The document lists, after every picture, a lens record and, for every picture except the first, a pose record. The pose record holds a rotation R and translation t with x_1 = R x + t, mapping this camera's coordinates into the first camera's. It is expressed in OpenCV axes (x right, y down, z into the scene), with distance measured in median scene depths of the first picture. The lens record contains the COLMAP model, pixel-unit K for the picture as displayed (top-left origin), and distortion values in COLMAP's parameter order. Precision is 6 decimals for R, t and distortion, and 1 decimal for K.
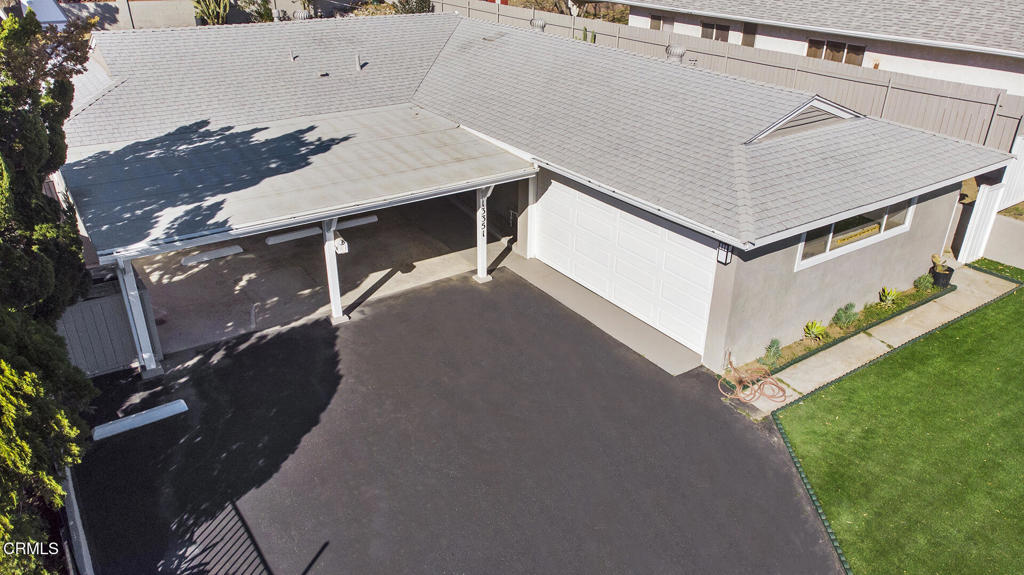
lens RADIAL K [[758.1, 0, 516.7], [0, 758.1, 279.4], [0, 0, 1]] dist [-0.007743, 0.085095]
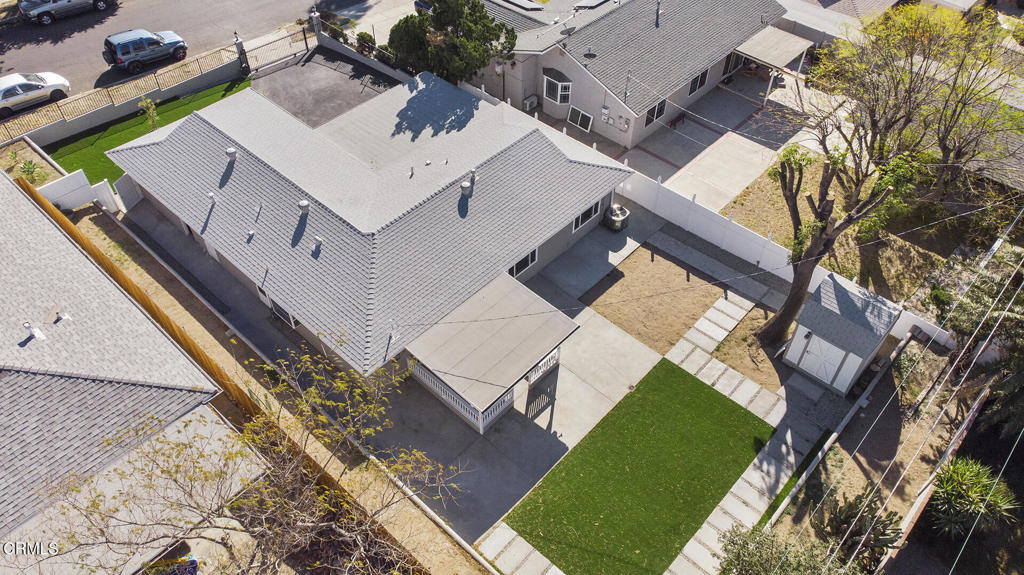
lens RADIAL K [[758.1, 0, 516.6], [0, 758.1, 257.1], [0, 0, 1]] dist [-0.013318, -0.006107]
pose [[-0.970396, 0.146283, -0.192178, -0.101684], [-0.134494, 0.333615, 0.933066, -2.545003], [0.200605, 0.931291, -0.304065, 2.380672]]
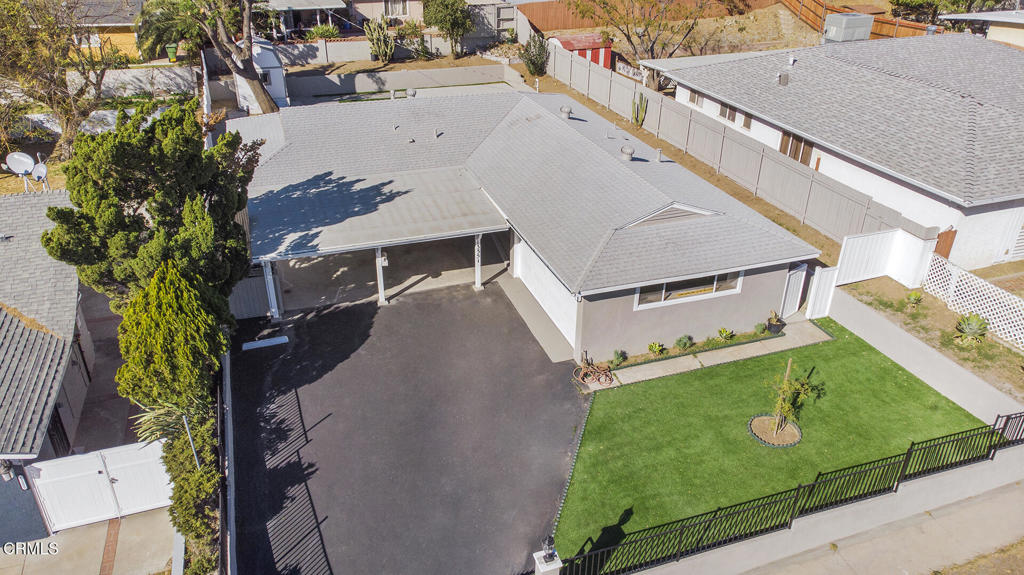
lens RADIAL K [[758.1, 0, 516.7], [0, 758.1, 279.4], [0, 0, 1]] dist [-0.007743, 0.085095]
pose [[0.966270, 0.121288, -0.227181, 0.440857], [-0.114917, 0.992524, 0.041114, -0.105175], [0.230469, -0.013620, 0.972984, -0.590174]]
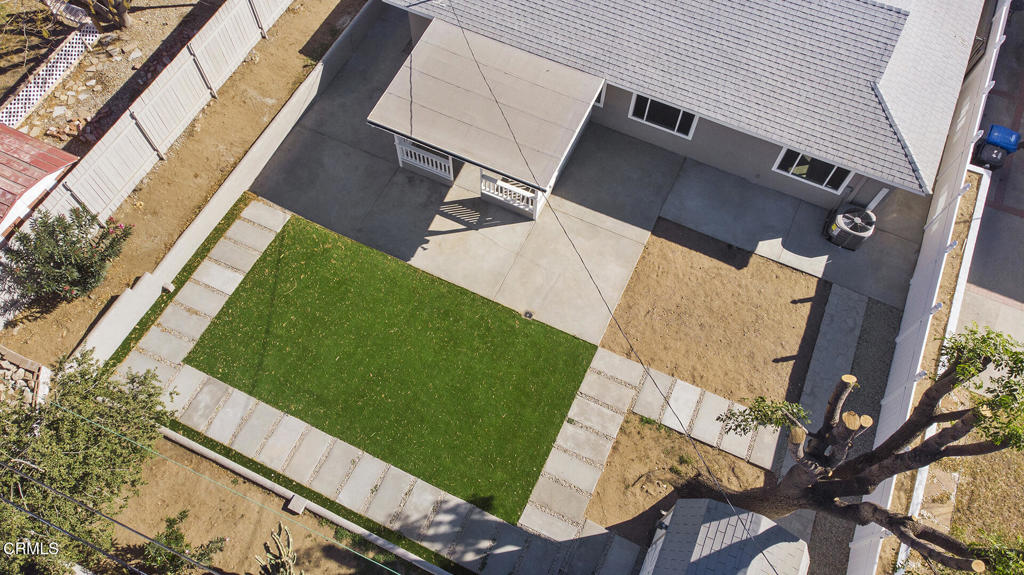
lens RADIAL K [[719.0, 0, 520.1], [0, 719.0, 305.1], [0, 0, 1]] dist [0.037736, -0.000782]
pose [[-0.514999, -0.773556, 0.369306, -1.239159], [0.368553, 0.189156, 0.910159, -1.778055], [-0.773915, 0.604840, 0.187682, 1.889691]]
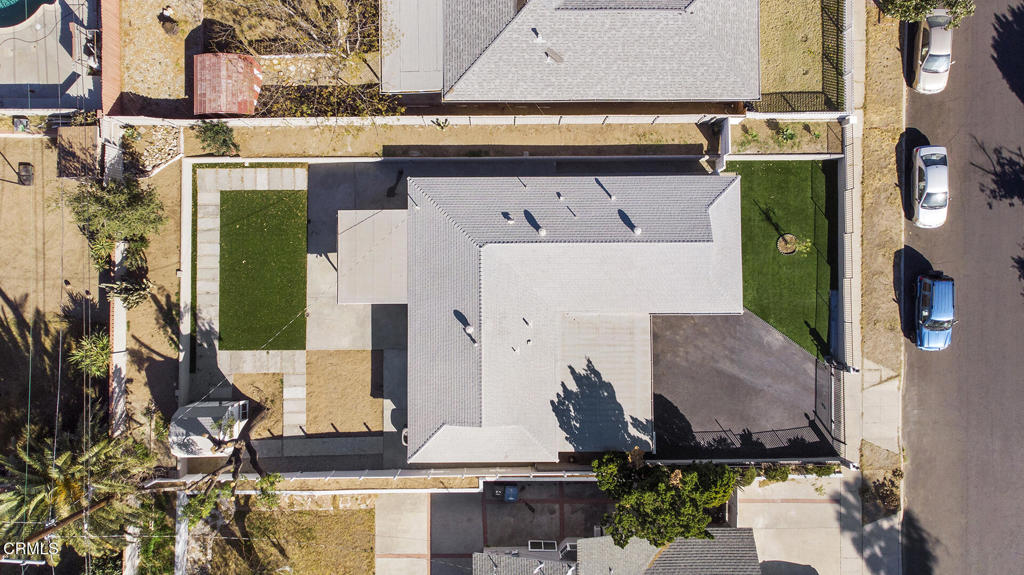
lens RADIAL K [[758.1, 0, 516.7], [0, 758.1, 279.4], [0, 0, 1]] dist [-0.007743, 0.085095]
pose [[0.558242, -0.829655, 0.006167, -0.162725], [0.366962, 0.253566, 0.895010, -3.074188], [-0.744114, -0.497369, 0.446003, 0.156067]]
